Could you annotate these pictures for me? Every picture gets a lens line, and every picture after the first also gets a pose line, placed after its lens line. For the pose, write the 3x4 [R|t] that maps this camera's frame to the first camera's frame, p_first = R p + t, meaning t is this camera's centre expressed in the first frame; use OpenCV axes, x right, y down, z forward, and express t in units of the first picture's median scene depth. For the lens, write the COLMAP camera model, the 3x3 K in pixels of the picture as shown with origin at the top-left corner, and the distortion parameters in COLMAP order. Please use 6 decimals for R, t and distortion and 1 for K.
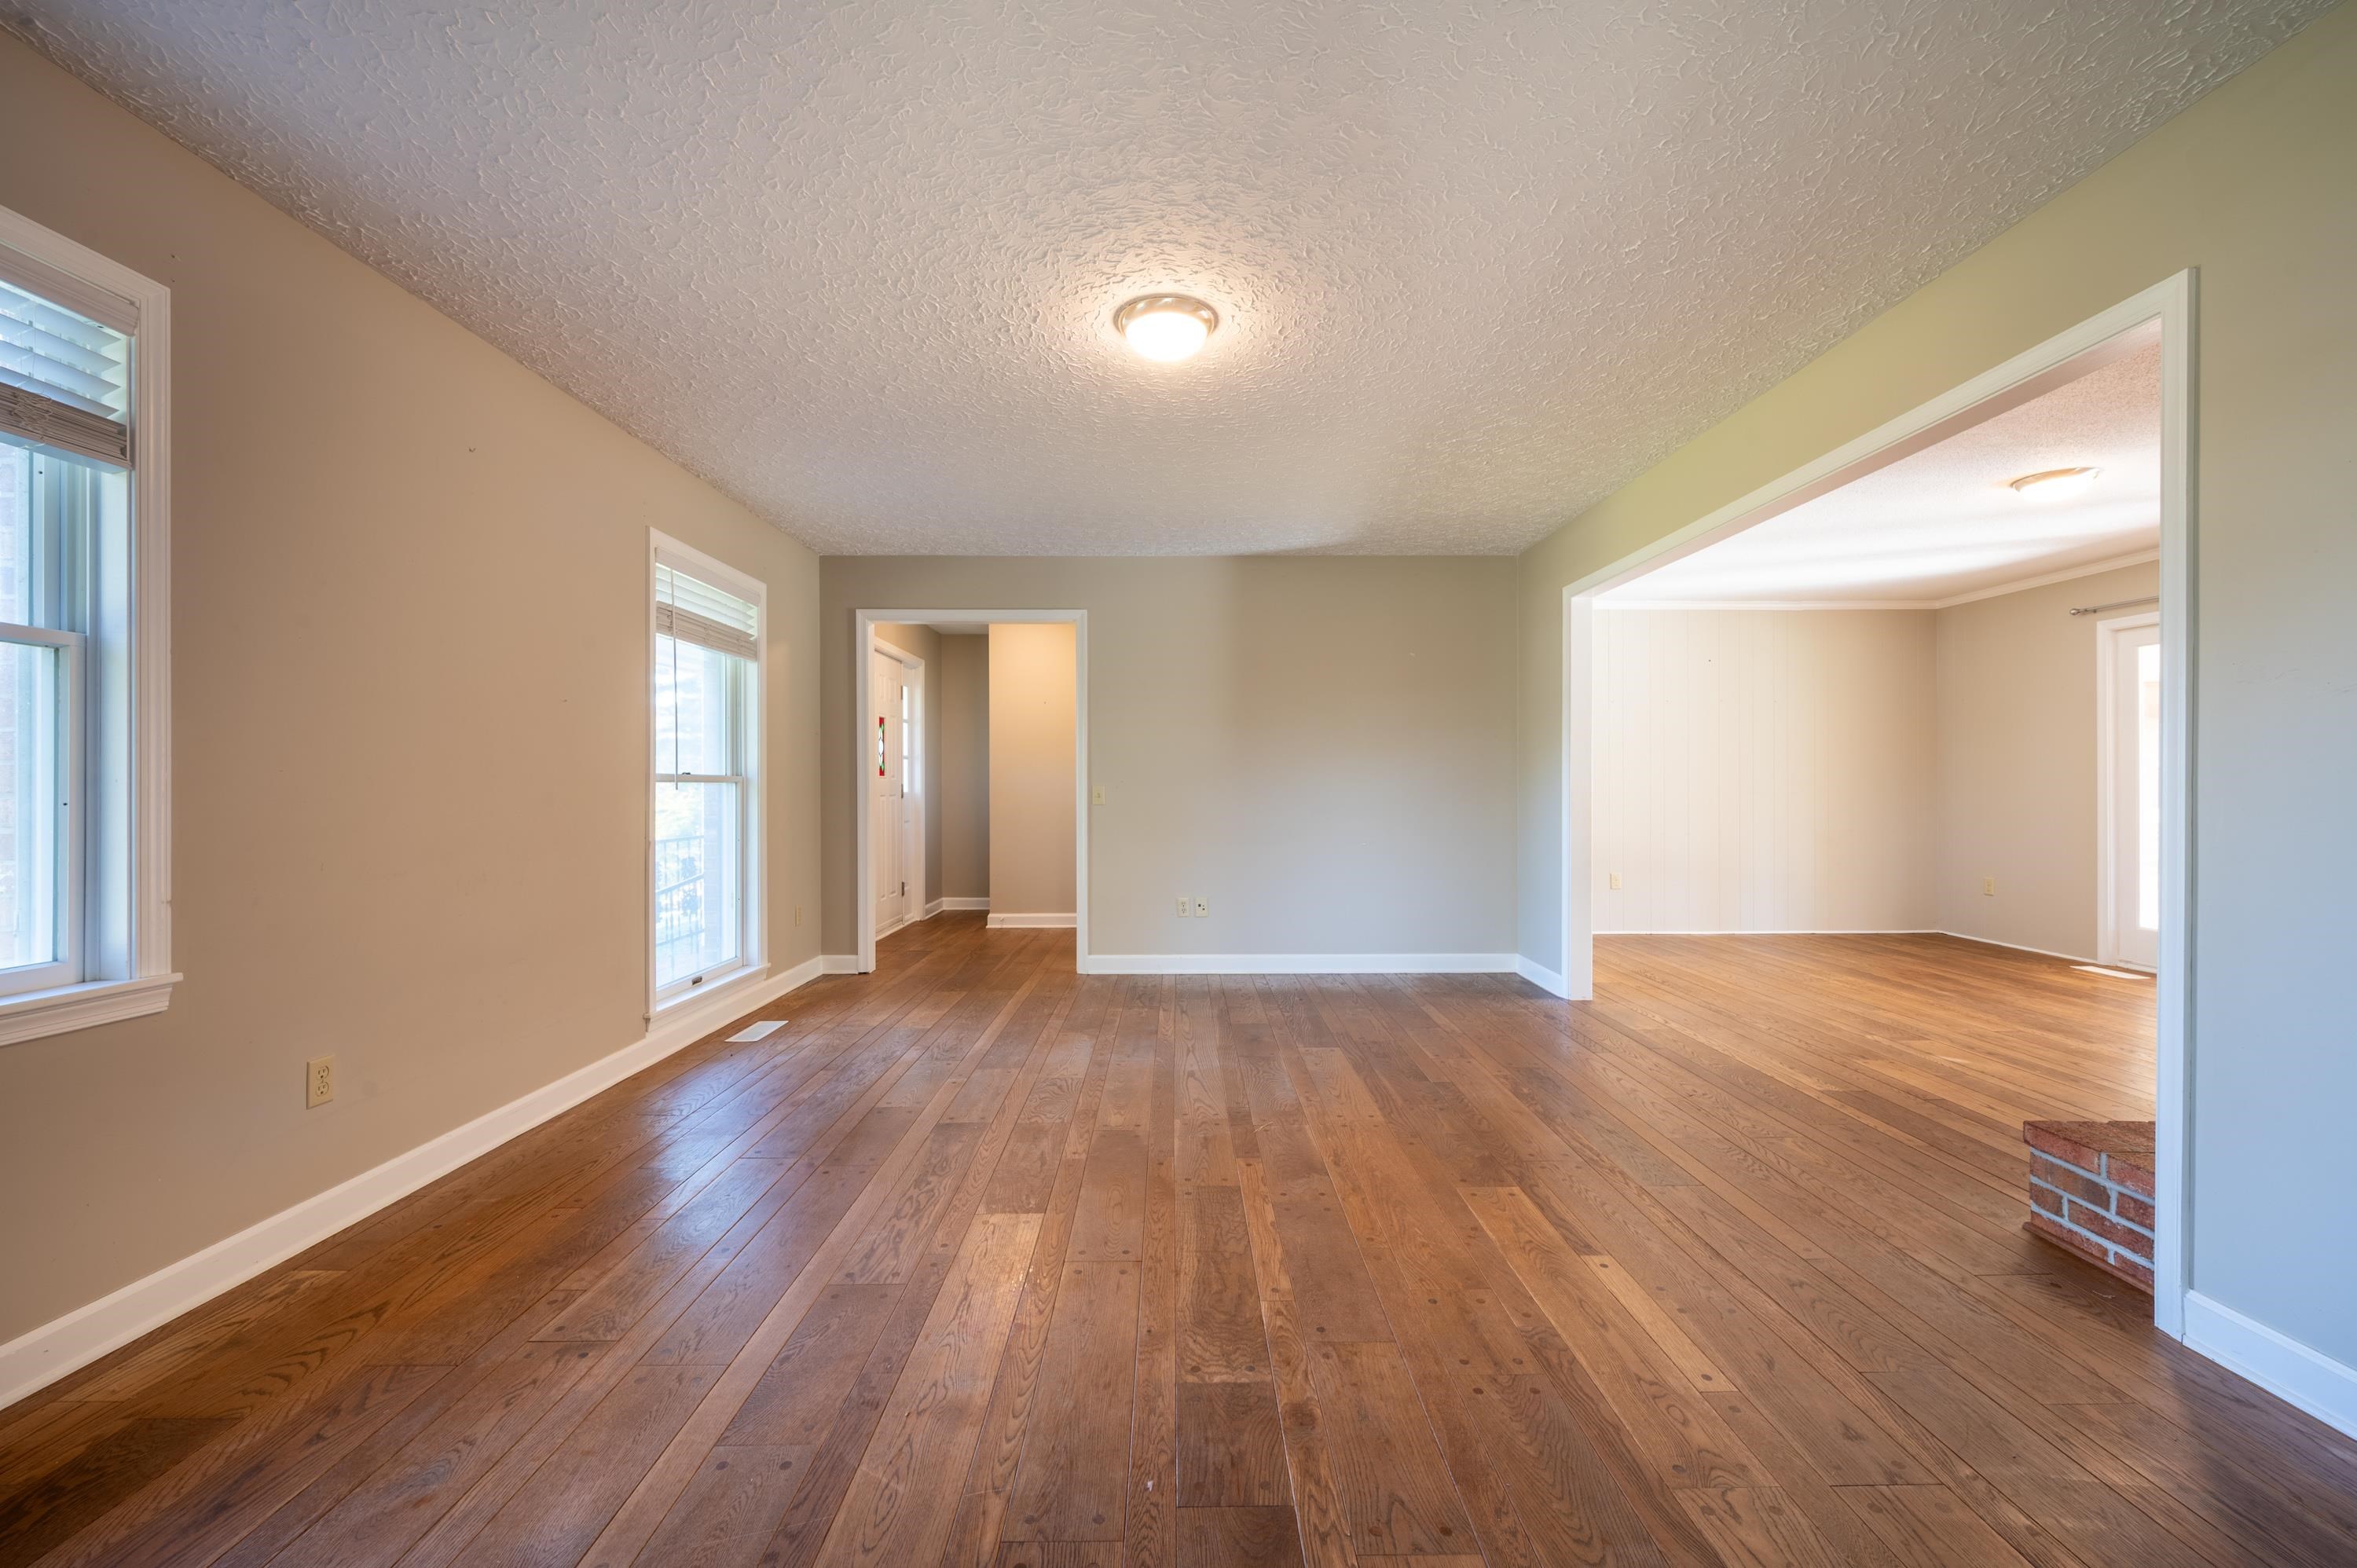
lens RADIAL K [[943.3, 0, 1178.3], [0, 943.3, 779.6], [0, 0, 1]] dist [-0.001138, 0.000031]
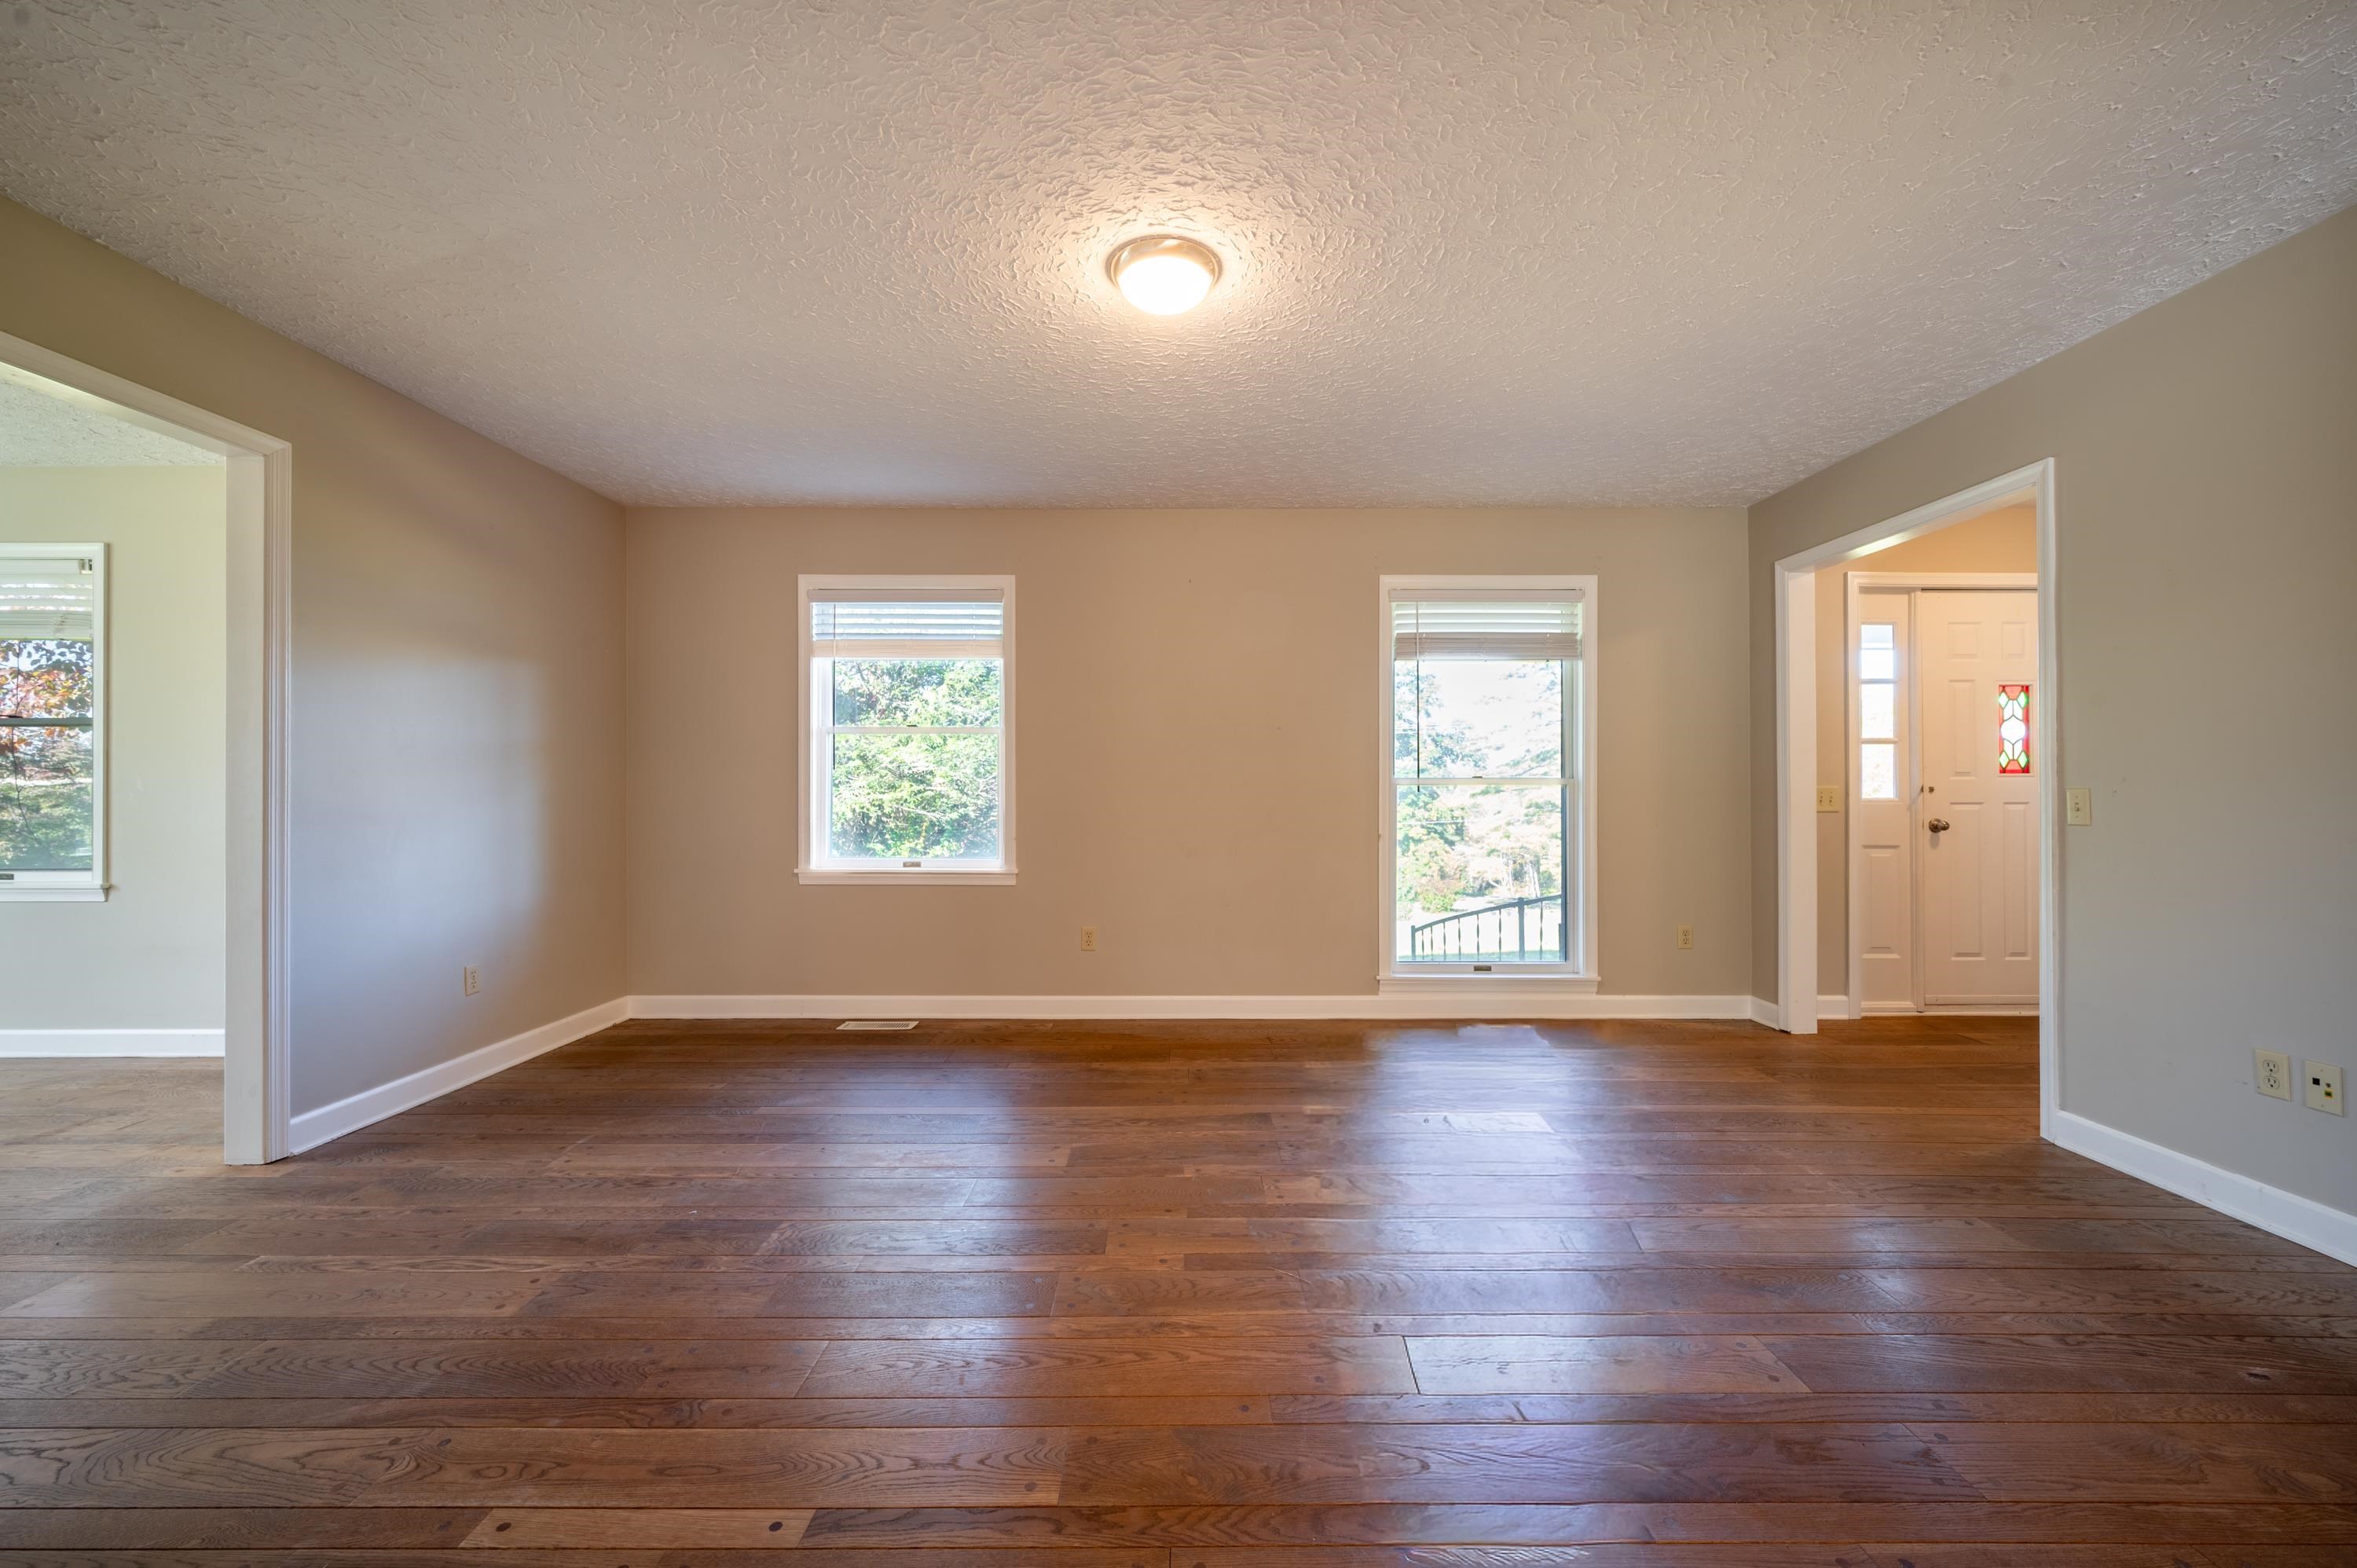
lens RADIAL K [[925.2, 0, 1172.6], [0, 925.2, 788.3], [0, 0, 1]] dist [-0.001094, 0.000013]
pose [[-0.024854, -0.003225, -0.999686, 0.880702], [0.008995, 0.999954, -0.003449, 0.009570], [0.999651, -0.009078, -0.024824, 1.053321]]
